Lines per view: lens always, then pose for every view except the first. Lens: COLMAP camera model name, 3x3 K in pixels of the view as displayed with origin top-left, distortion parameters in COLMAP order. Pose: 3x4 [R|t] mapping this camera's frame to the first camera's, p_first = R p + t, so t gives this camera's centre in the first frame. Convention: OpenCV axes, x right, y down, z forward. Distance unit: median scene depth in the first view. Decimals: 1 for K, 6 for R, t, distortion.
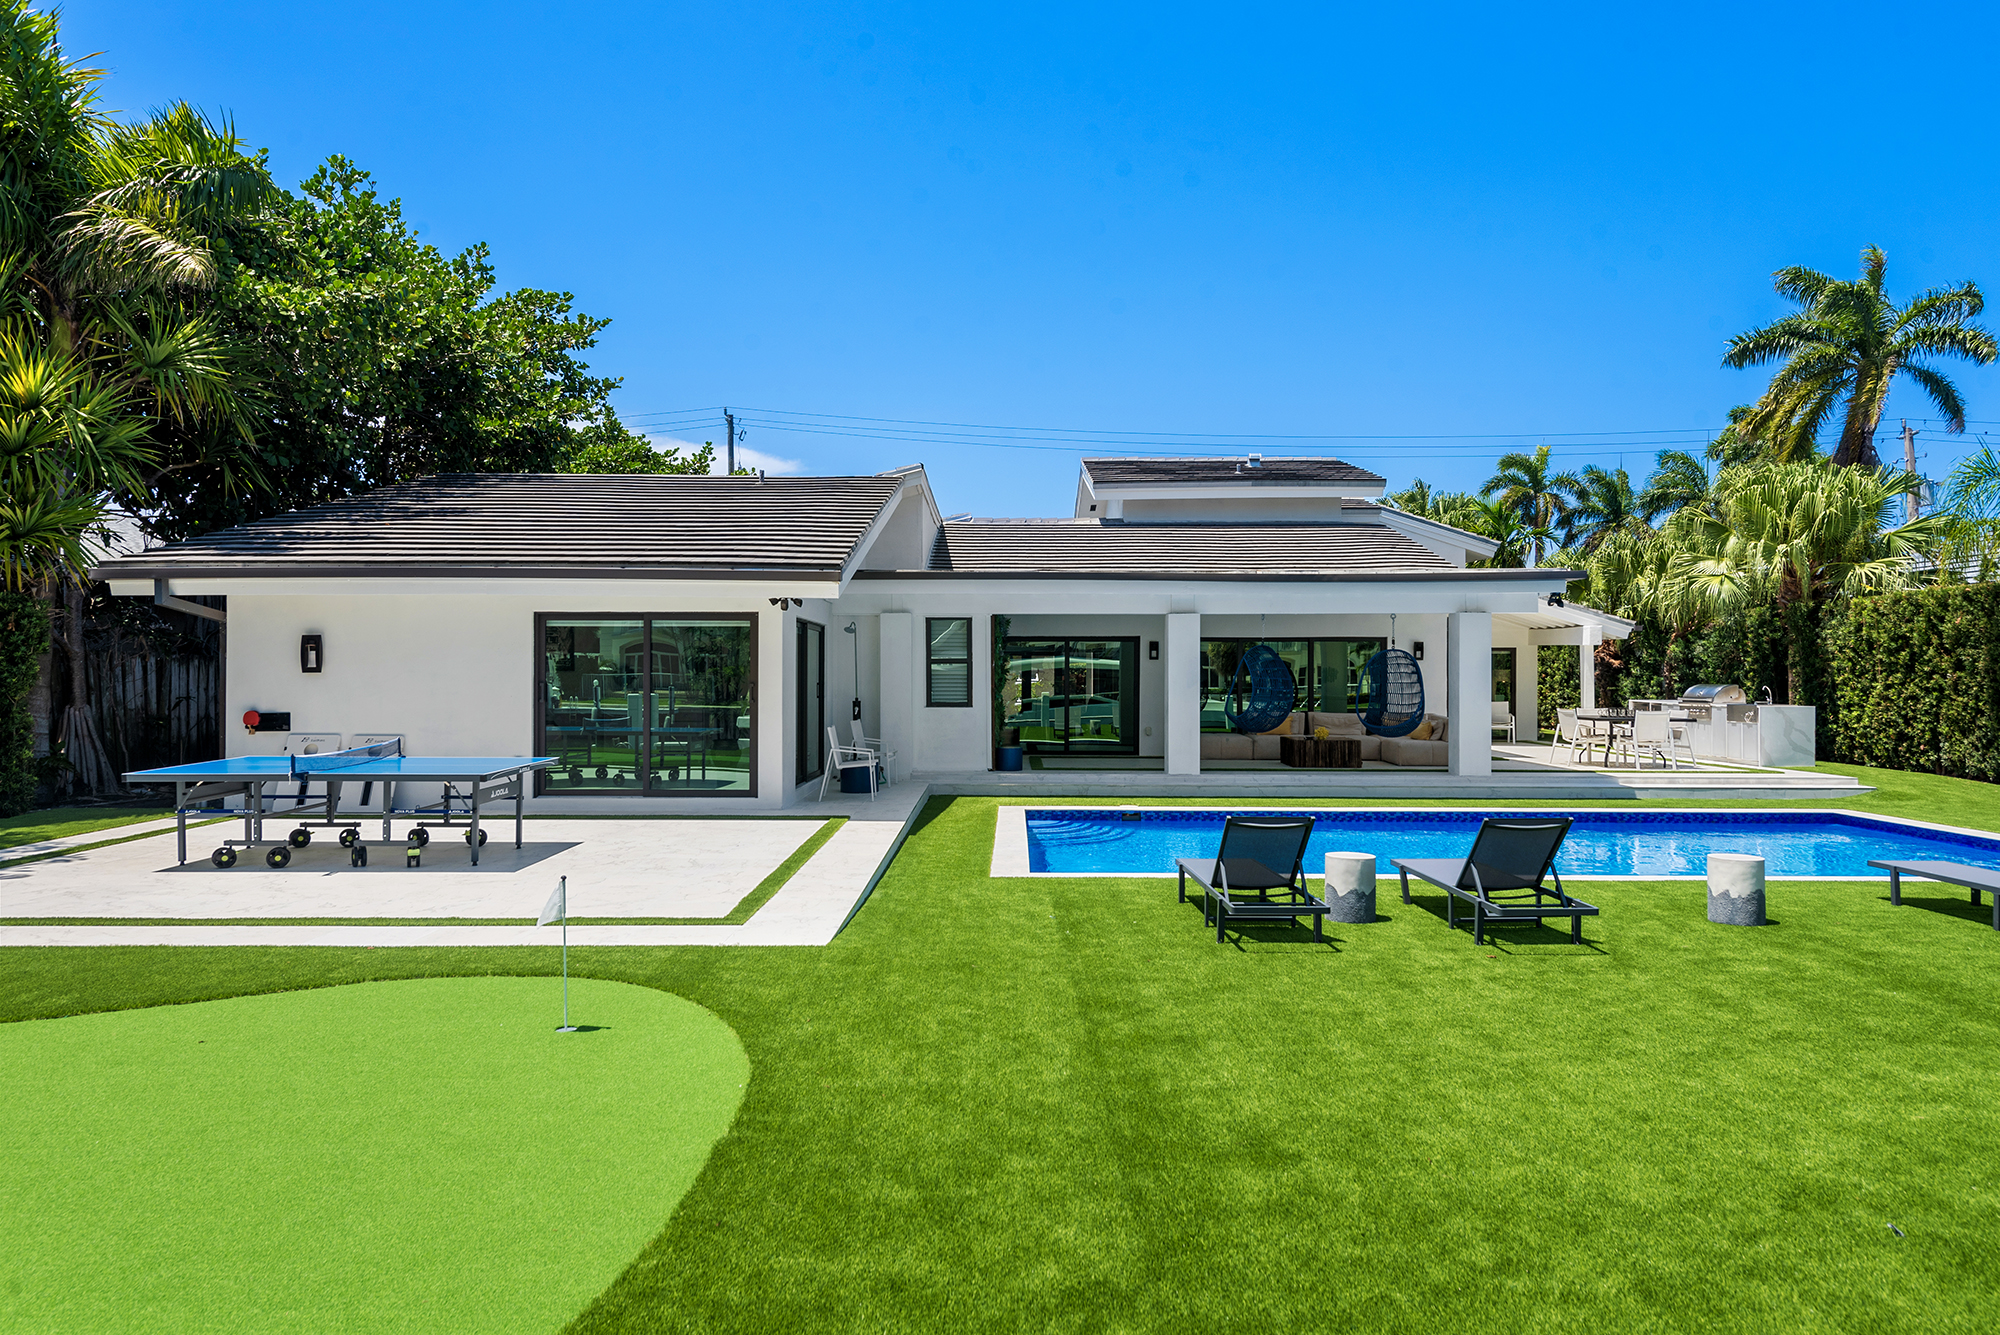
lens RADIAL K [[1253.1, 0, 1005.1], [0, 1253.1, 681.1], [0, 0, 1]] dist [0.004228, 0.000259]
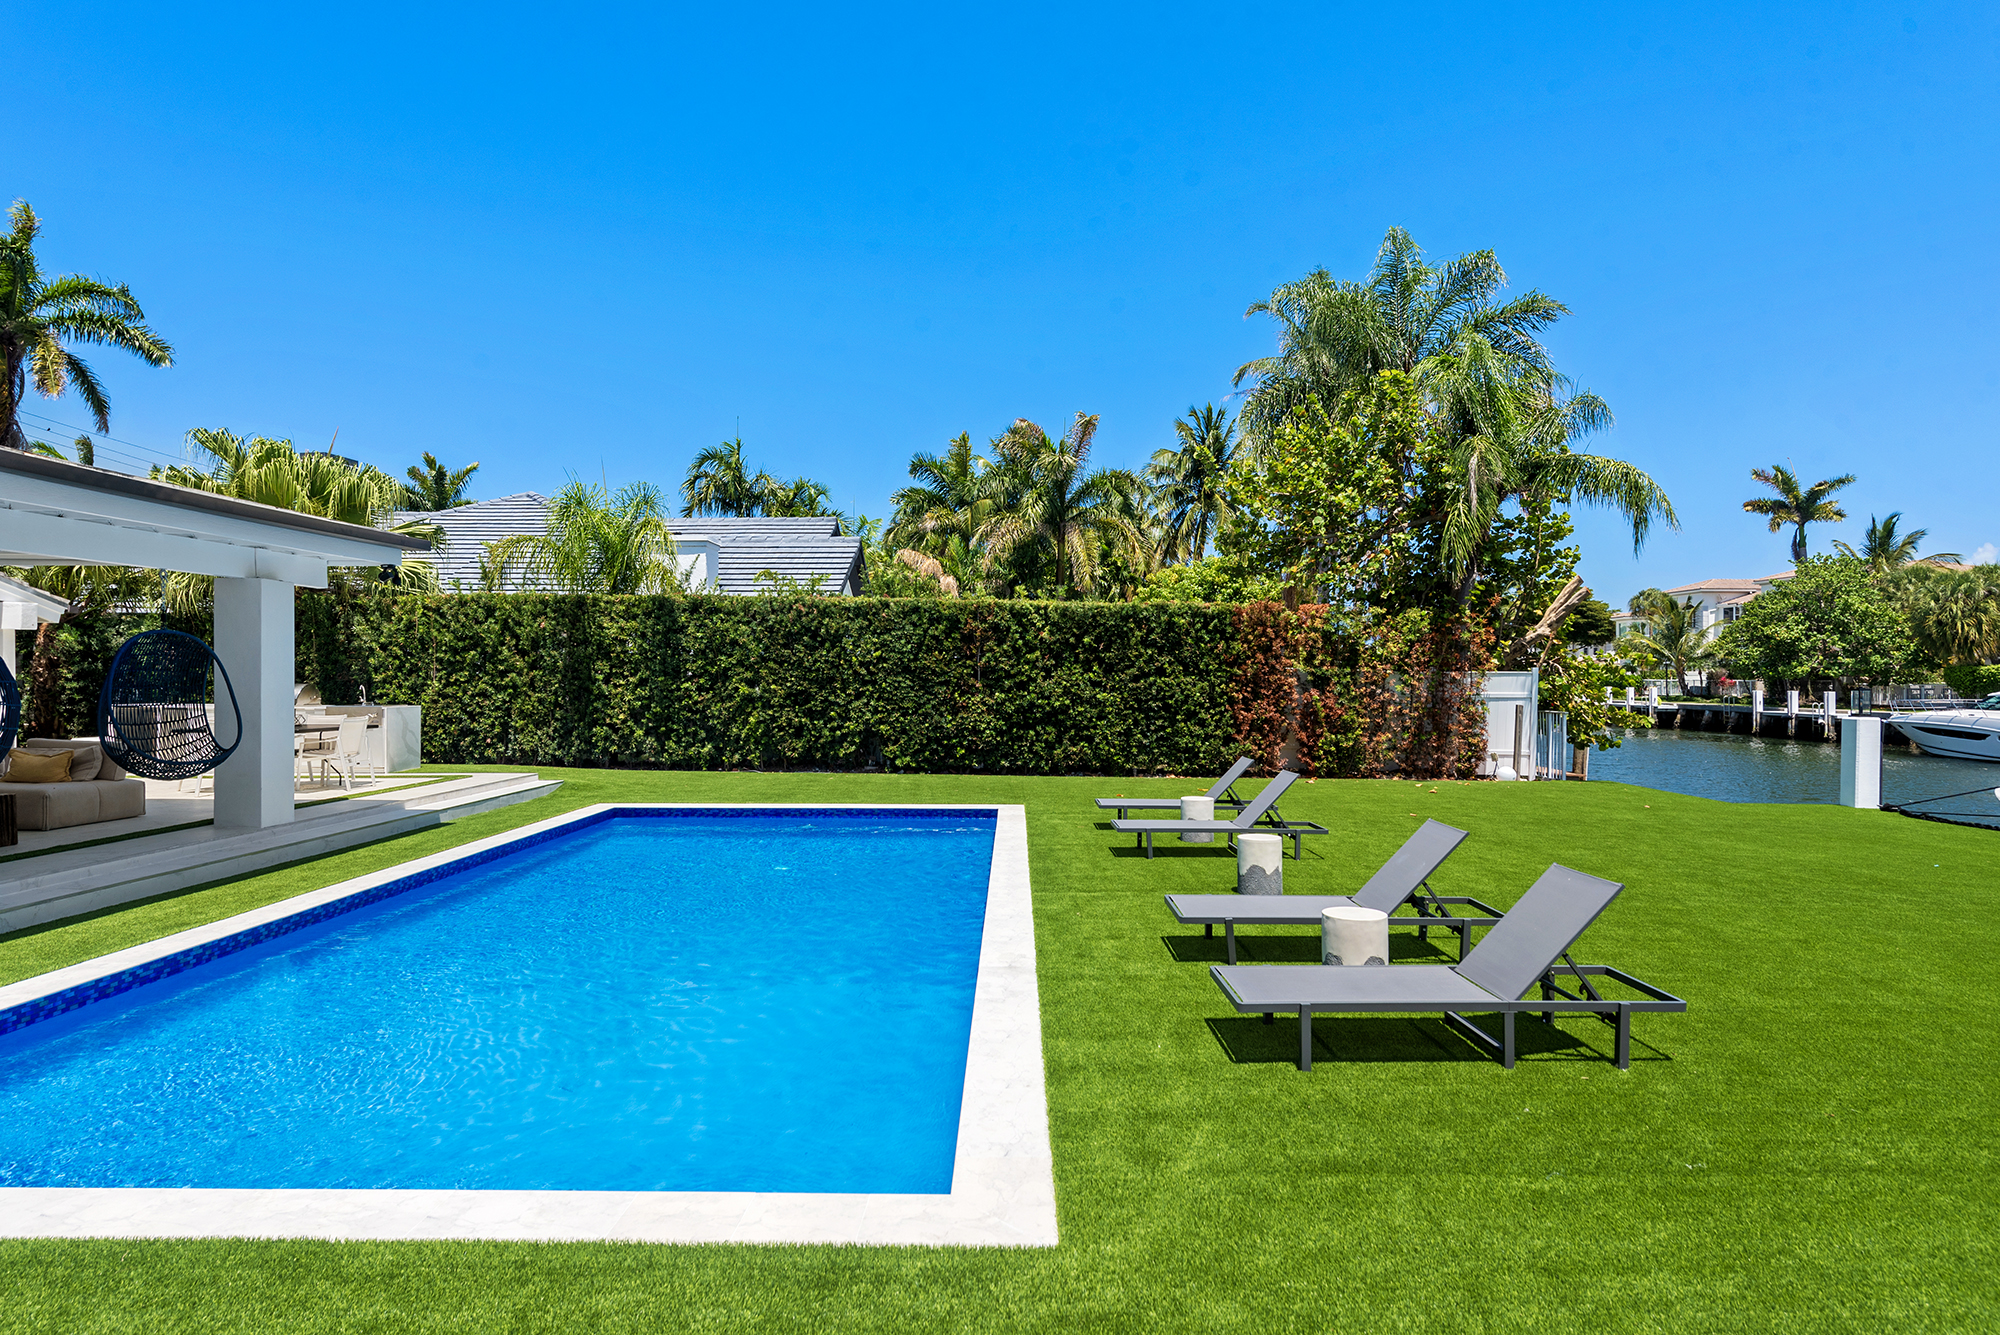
lens RADIAL K [[1029.6, 0, 1018.1], [0, 1029.6, 672.0], [0, 0, 1]] dist [0.002650, -0.001033]
pose [[-0.014065, 0.002586, 0.999898, -0.155503], [0.000592, 0.999997, -0.002578, -0.003397], [-0.999901, 0.000556, -0.014066, 0.550884]]
